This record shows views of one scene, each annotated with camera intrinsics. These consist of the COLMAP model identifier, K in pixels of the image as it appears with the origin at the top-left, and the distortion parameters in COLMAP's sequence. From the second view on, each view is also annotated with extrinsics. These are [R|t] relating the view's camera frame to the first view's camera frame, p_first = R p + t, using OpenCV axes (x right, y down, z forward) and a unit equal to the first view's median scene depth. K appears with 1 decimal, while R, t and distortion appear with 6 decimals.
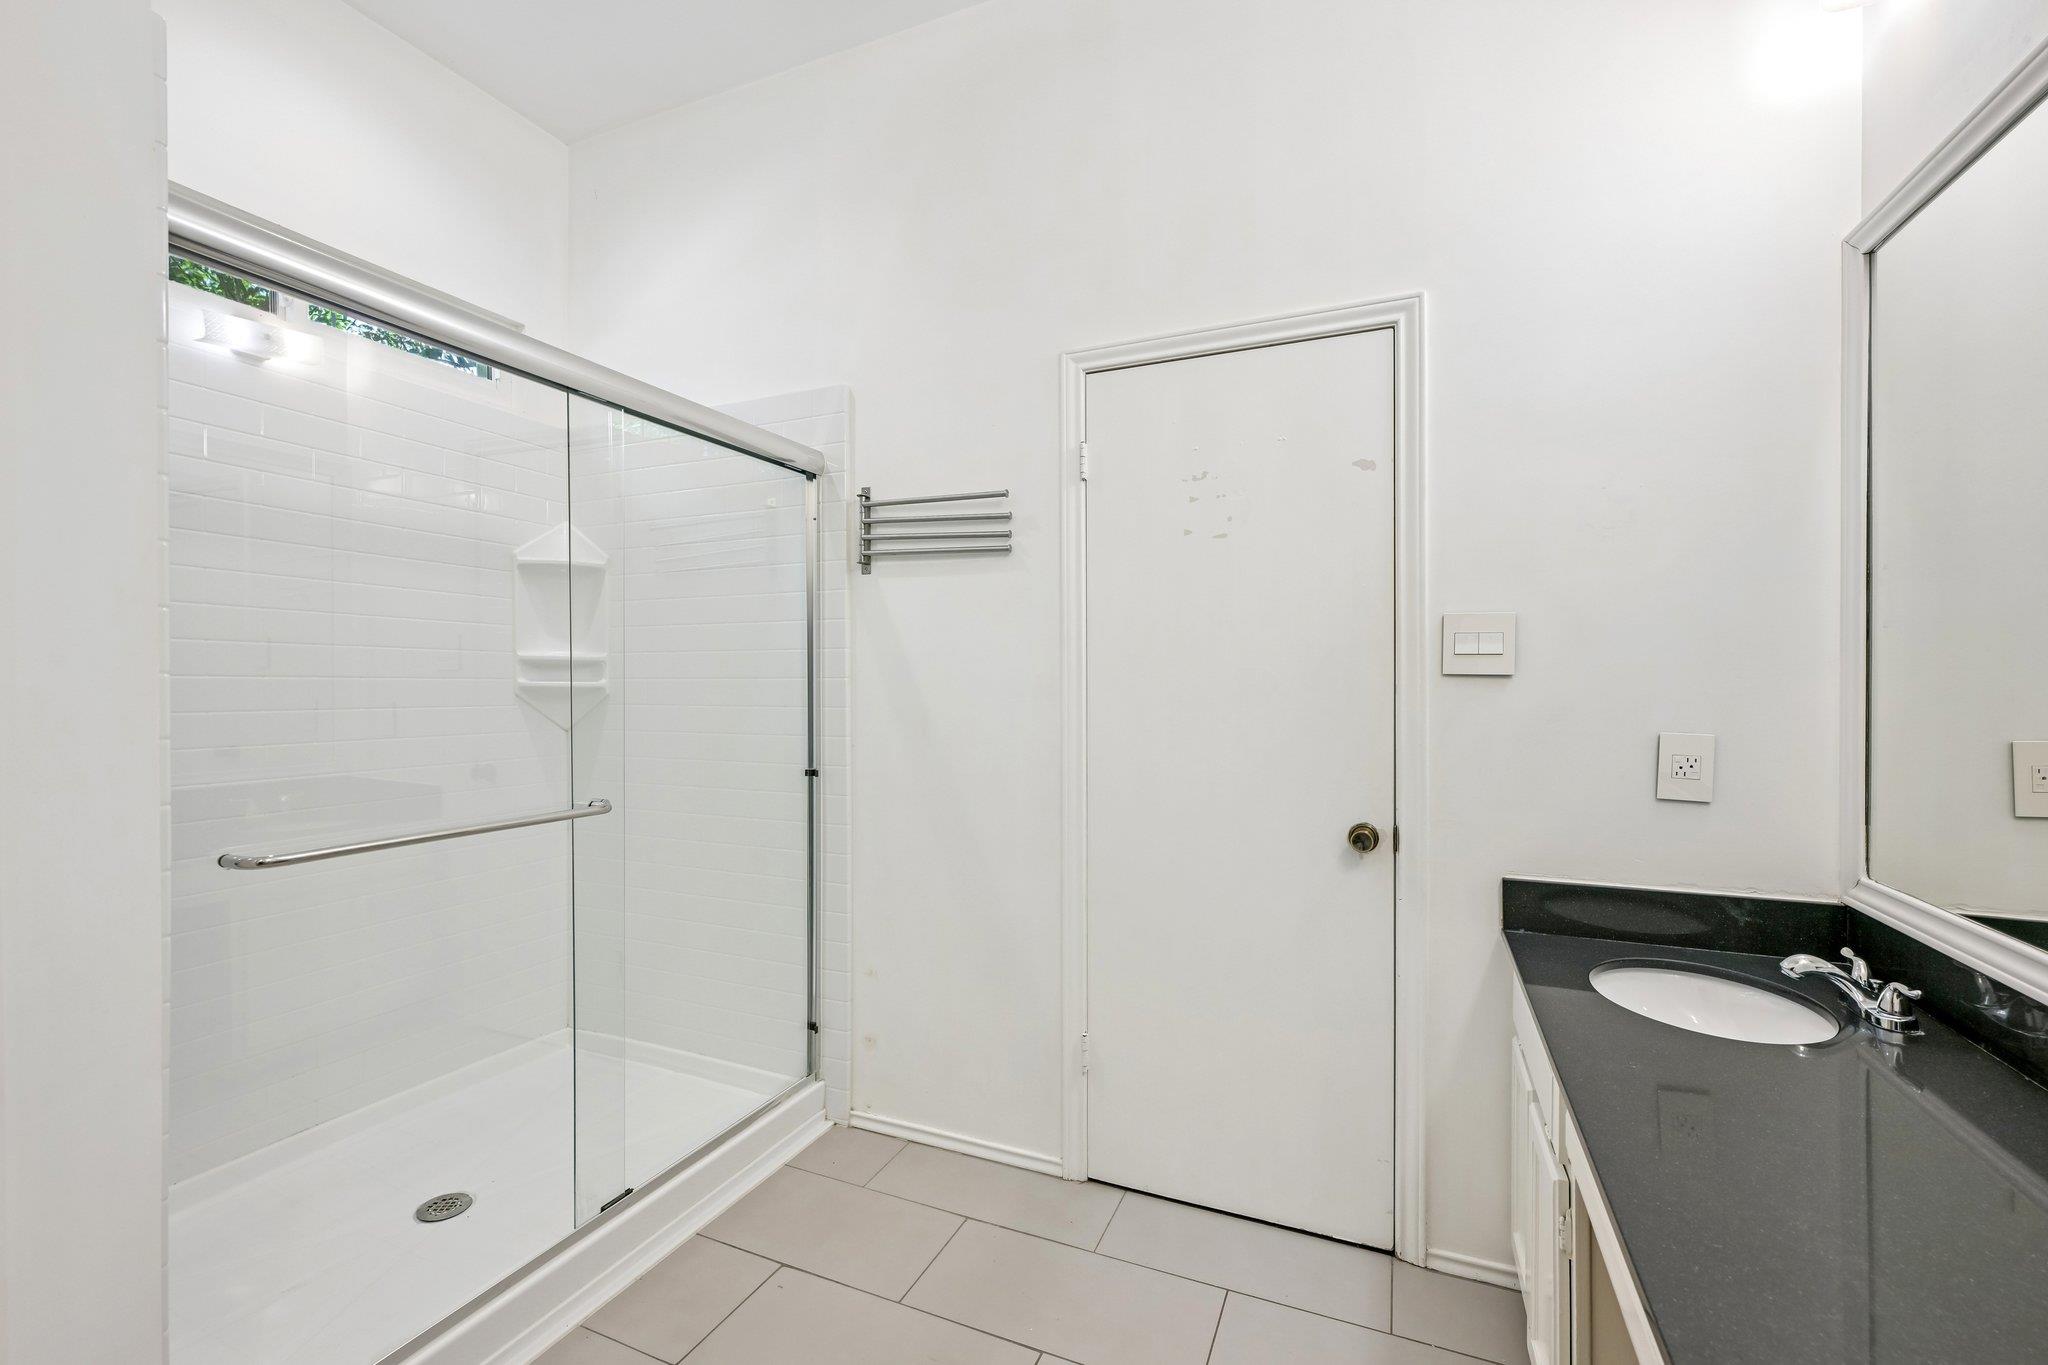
lens RADIAL K [[865.3, 0, 1031.5], [0, 865.3, 684.3], [0, 0, 1]] dist [0.001918, 0.000700]
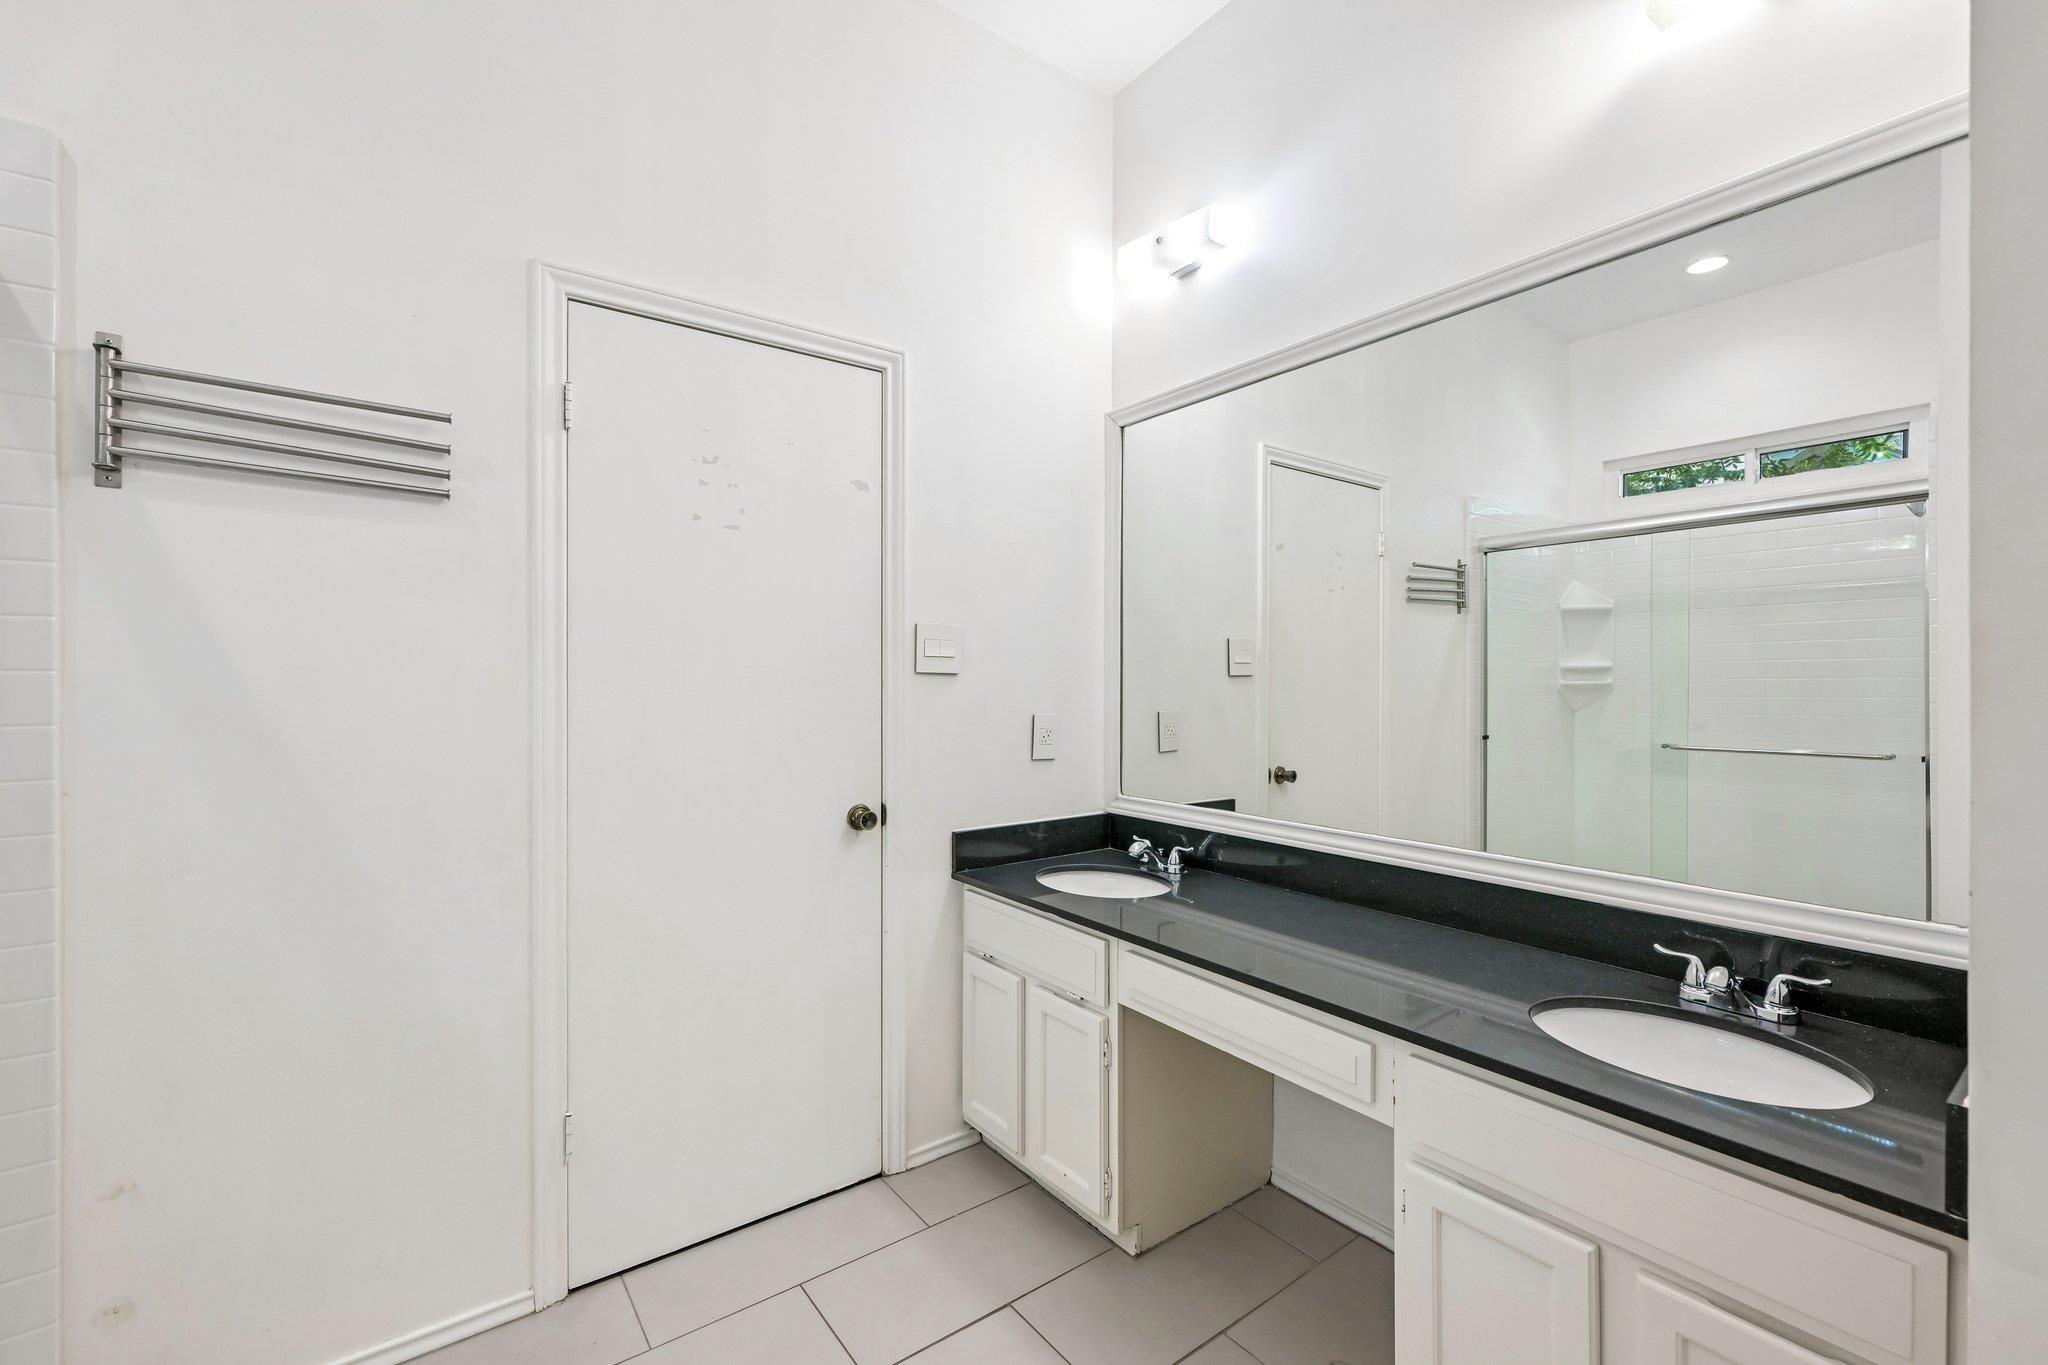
lens RADIAL K [[865.3, 0, 1027.5], [0, 865.3, 677.5], [0, 0, 1]] dist [0.001918, 0.000700]
pose [[0.501089, 0.002119, 0.865393, -0.450789], [0.001192, 0.999994, -0.003139, -0.000852], [-0.865395, 0.002605, 0.501084, 0.235348]]
